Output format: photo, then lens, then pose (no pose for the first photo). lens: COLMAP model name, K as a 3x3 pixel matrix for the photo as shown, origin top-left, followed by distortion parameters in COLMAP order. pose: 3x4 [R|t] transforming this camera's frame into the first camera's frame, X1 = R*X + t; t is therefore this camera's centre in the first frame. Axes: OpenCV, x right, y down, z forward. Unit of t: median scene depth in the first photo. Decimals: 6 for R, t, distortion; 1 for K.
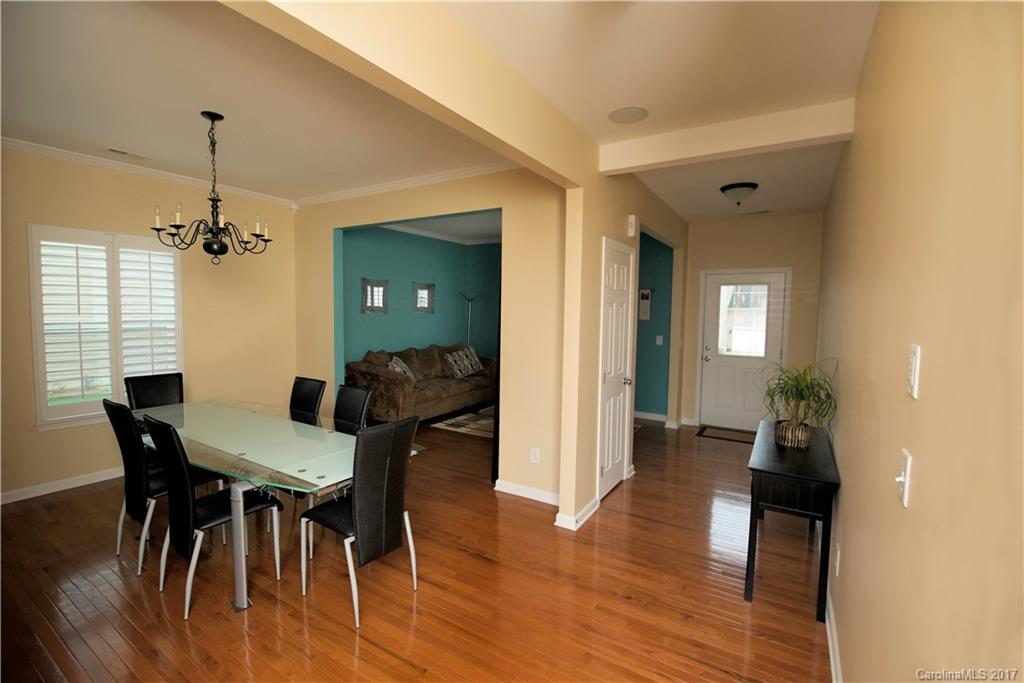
lens RADIAL K [[446.5, 0, 512.0], [0, 446.5, 341.5], [0, 0, 1]] dist [-0.000458, -0.015507]
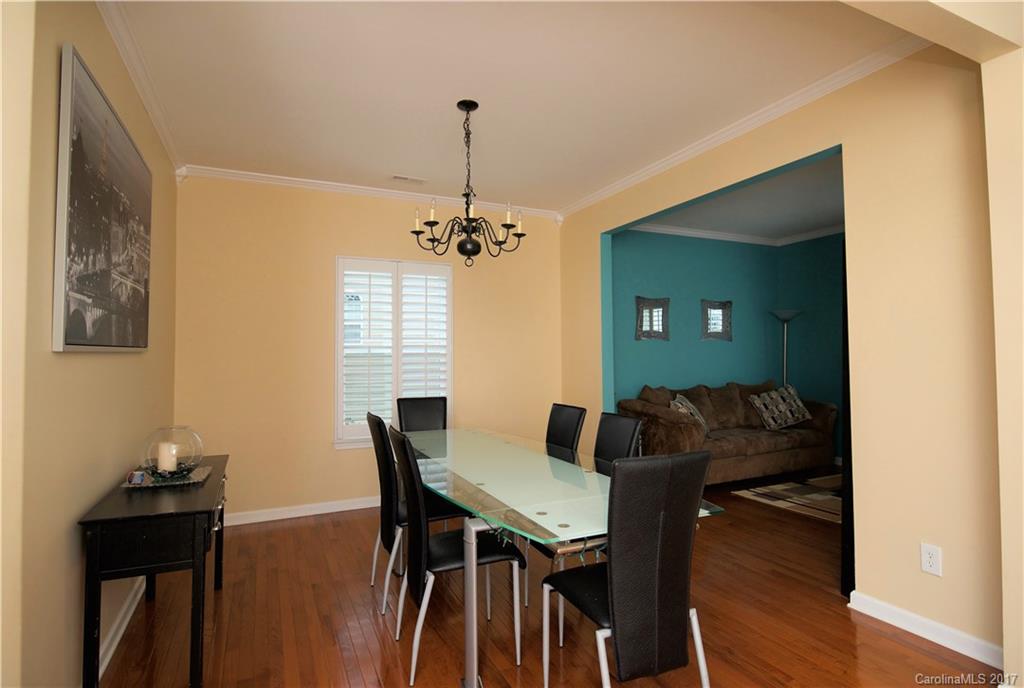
lens RADIAL K [[522.5, 0, 510.2], [0, 522.5, 331.4], [0, 0, 1]] dist [0.006267, -0.009162]
pose [[0.840470, -0.044122, -0.540059, -0.029335], [-0.019444, 0.993582, -0.111435, 0.058985], [0.541510, 0.104159, 0.834217, 0.151517]]
